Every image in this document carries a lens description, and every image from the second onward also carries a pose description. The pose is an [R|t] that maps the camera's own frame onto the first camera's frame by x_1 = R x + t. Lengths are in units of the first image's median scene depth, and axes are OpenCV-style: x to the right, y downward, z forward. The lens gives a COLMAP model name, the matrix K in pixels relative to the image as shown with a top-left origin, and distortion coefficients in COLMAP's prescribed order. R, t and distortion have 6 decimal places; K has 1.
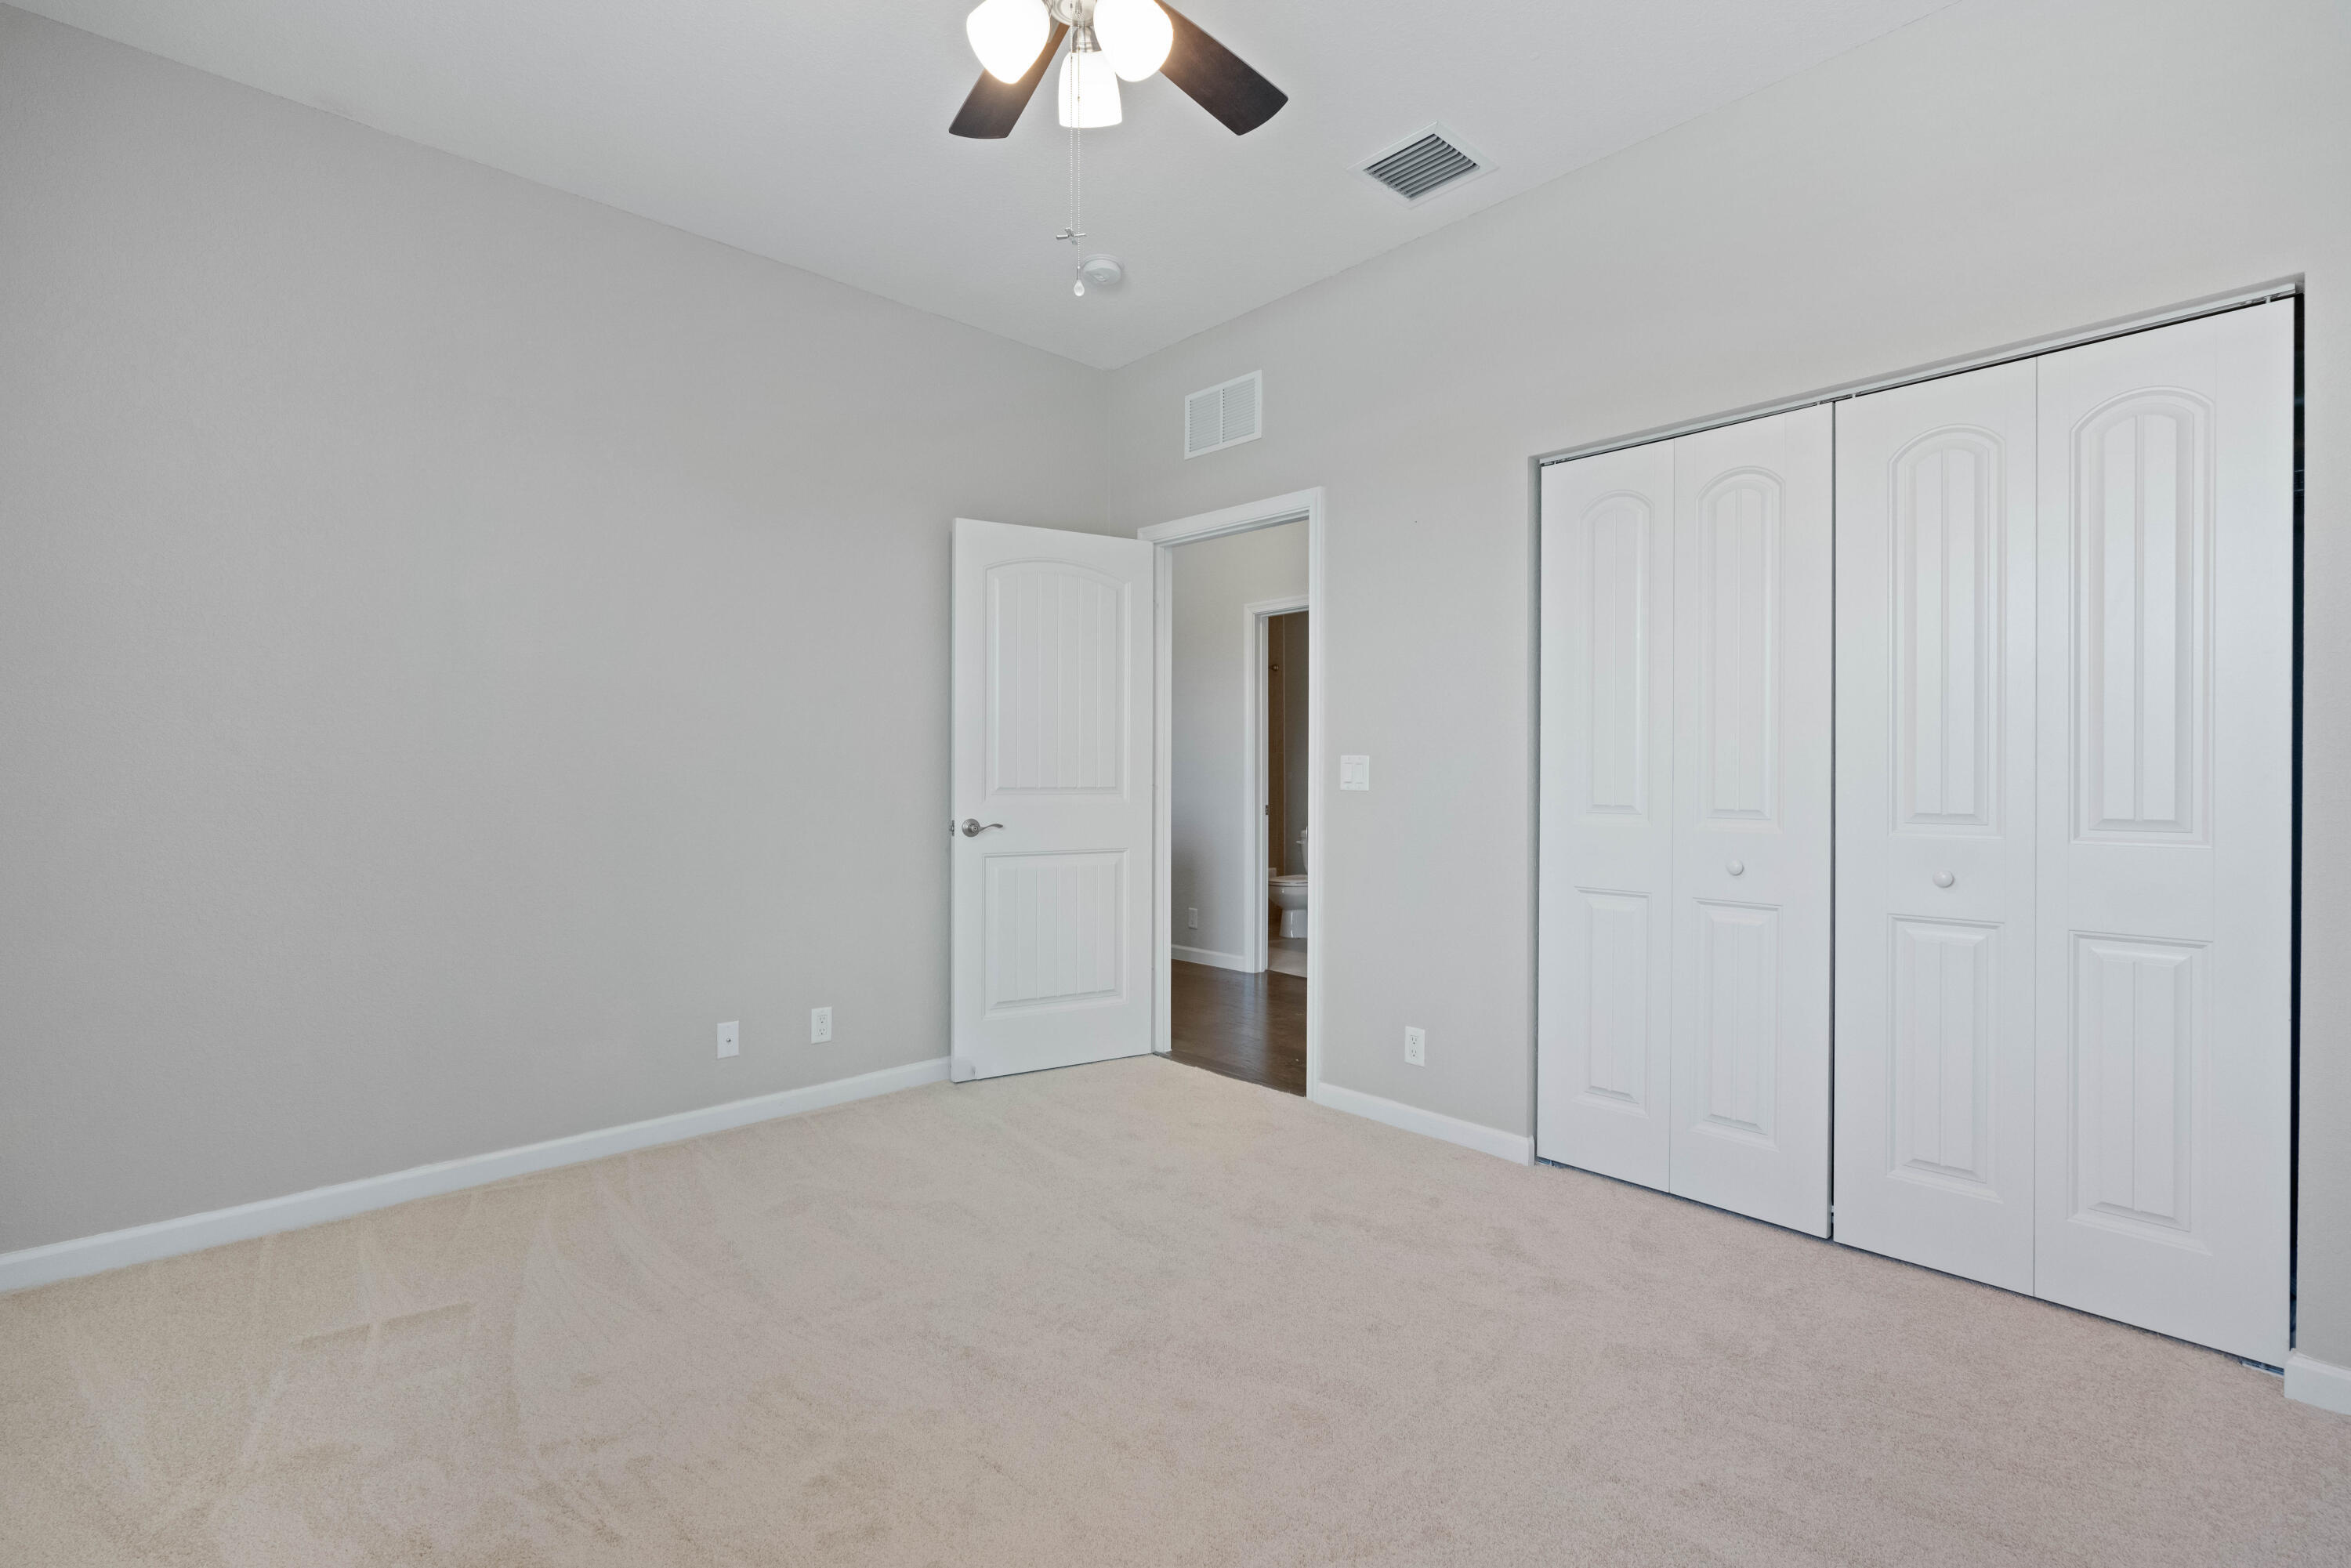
lens RADIAL K [[998.4, 0, 1185.0], [0, 998.4, 774.5], [0, 0, 1]] dist [-0.004364, -0.000423]
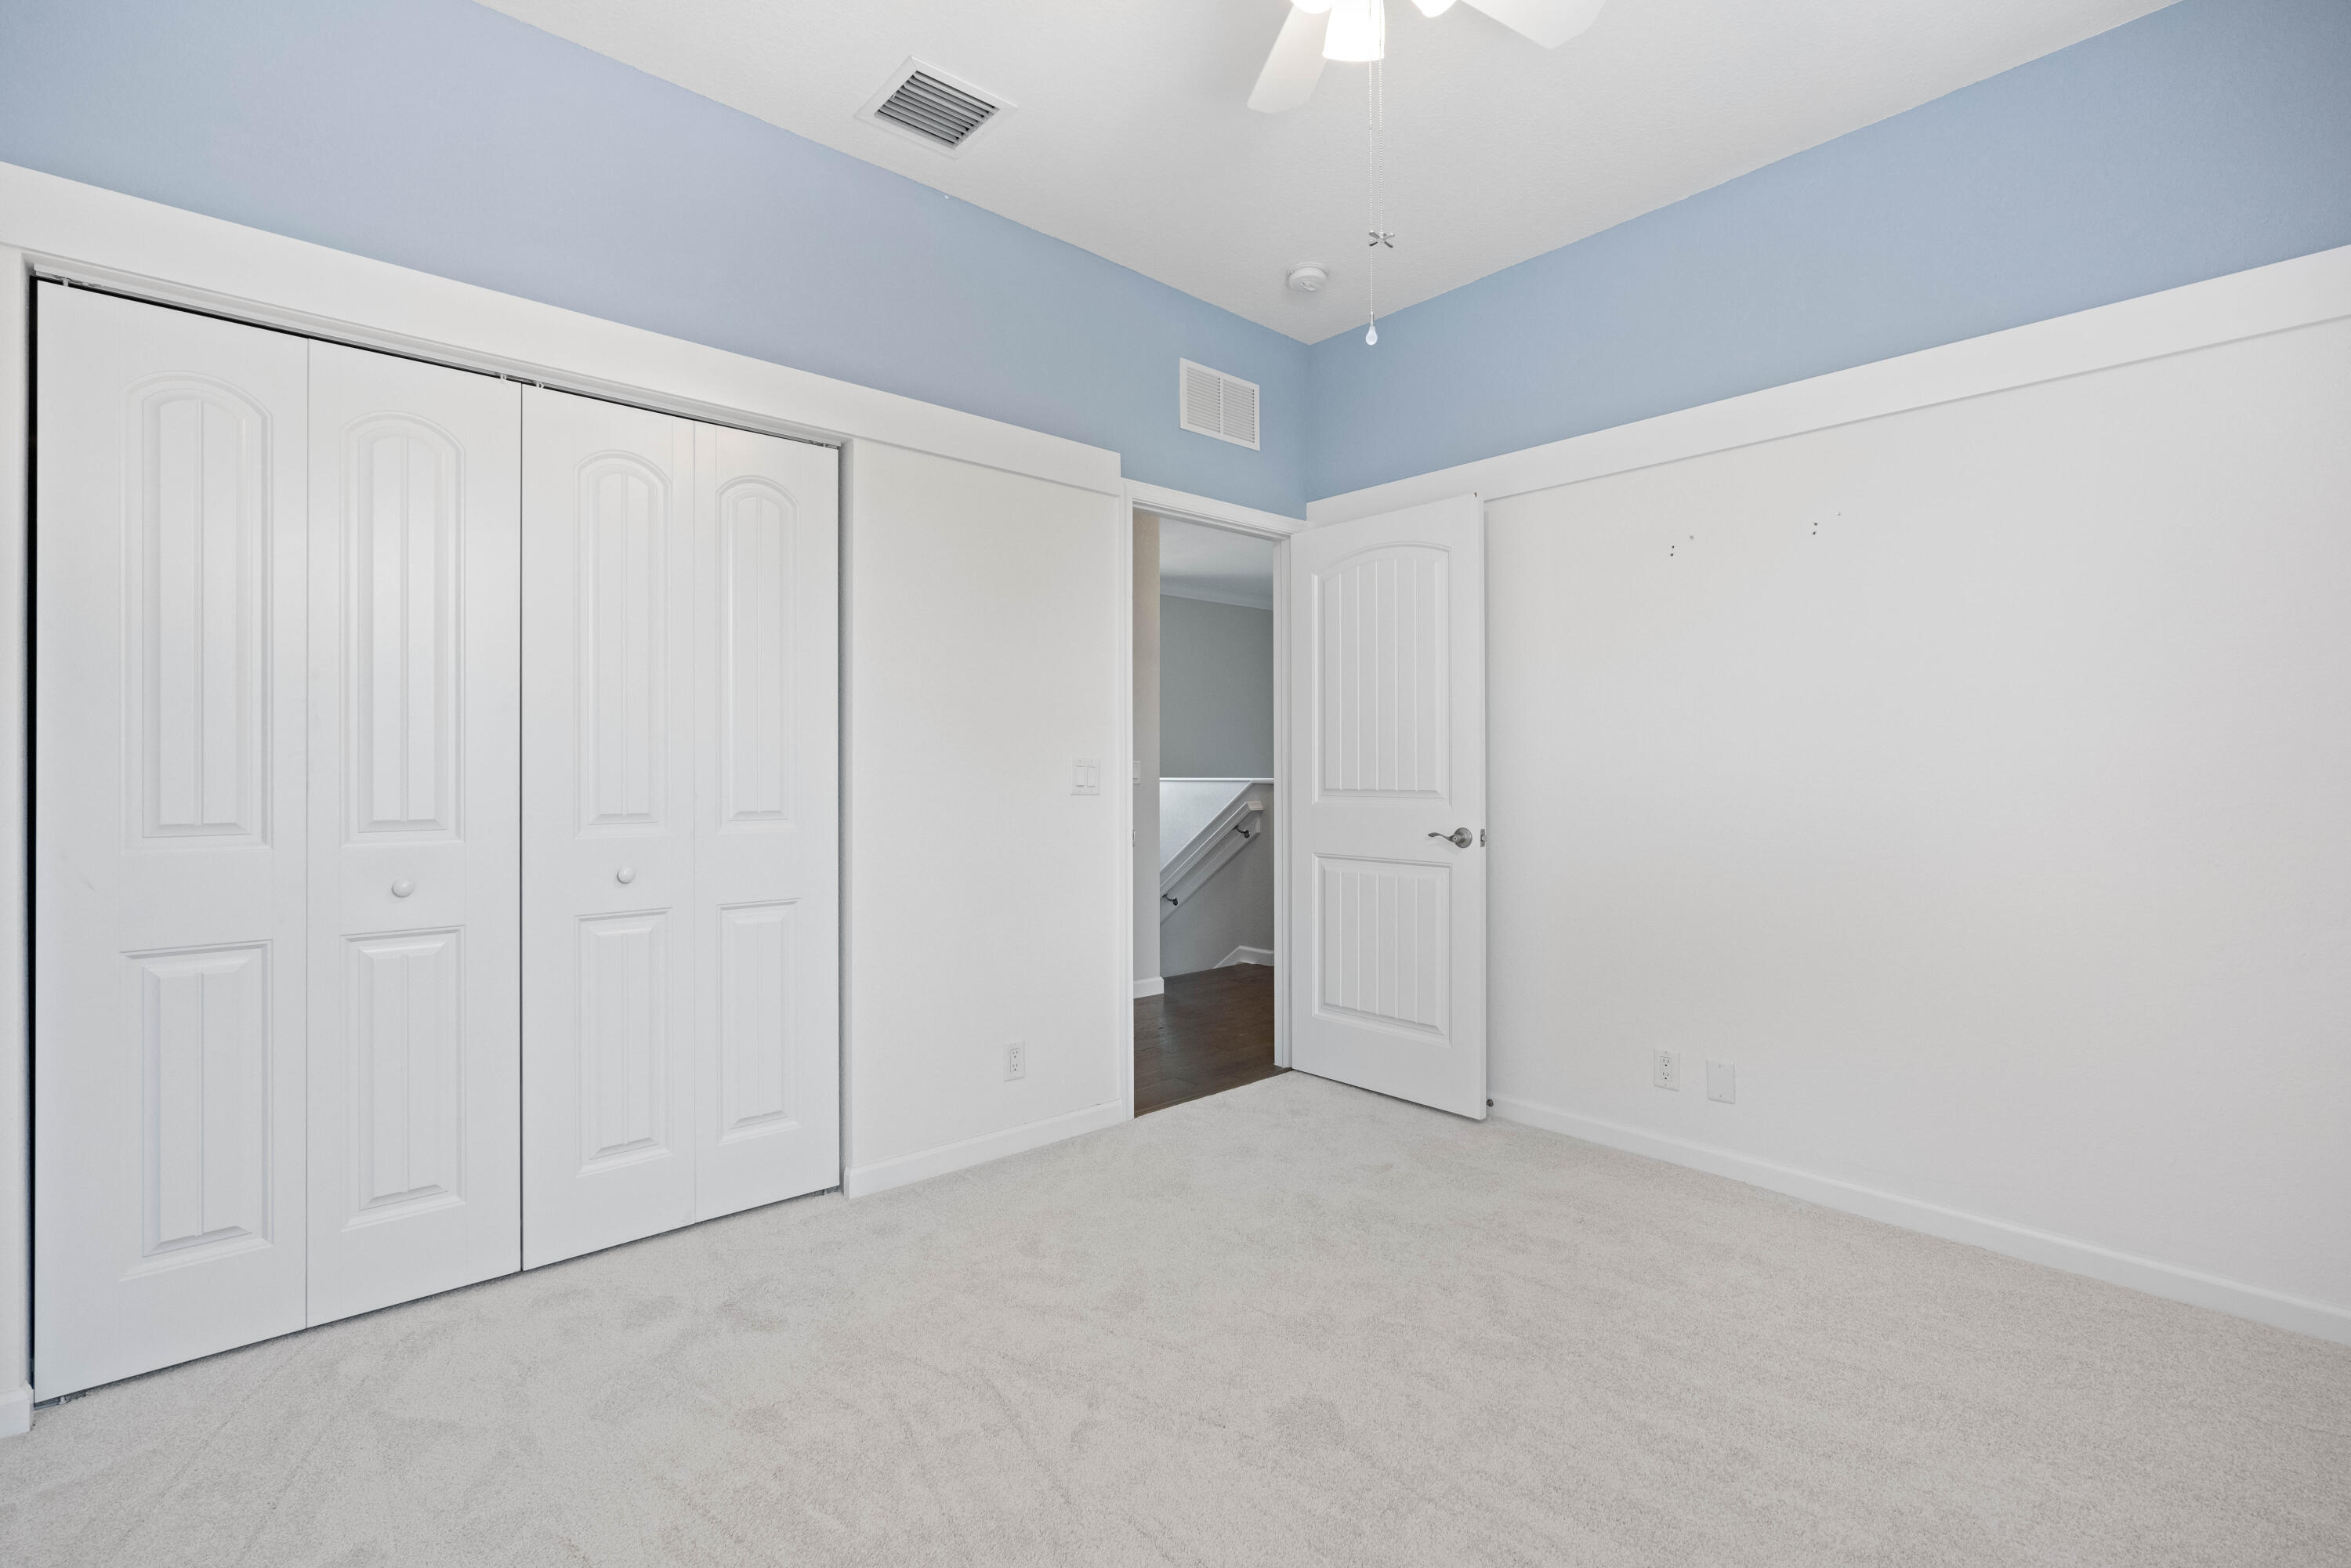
lens RADIAL K [[1063.3, 0, 1184.8], [0, 1063.3, 776.7], [0, 0, 1]] dist [-0.010476, 0.002569]
pose [[0.050547, -0.005318, 0.998708, -0.331696], [0.006633, 0.999966, 0.004989, -0.002384], [-0.998700, 0.006373, 0.050581, 0.330889]]
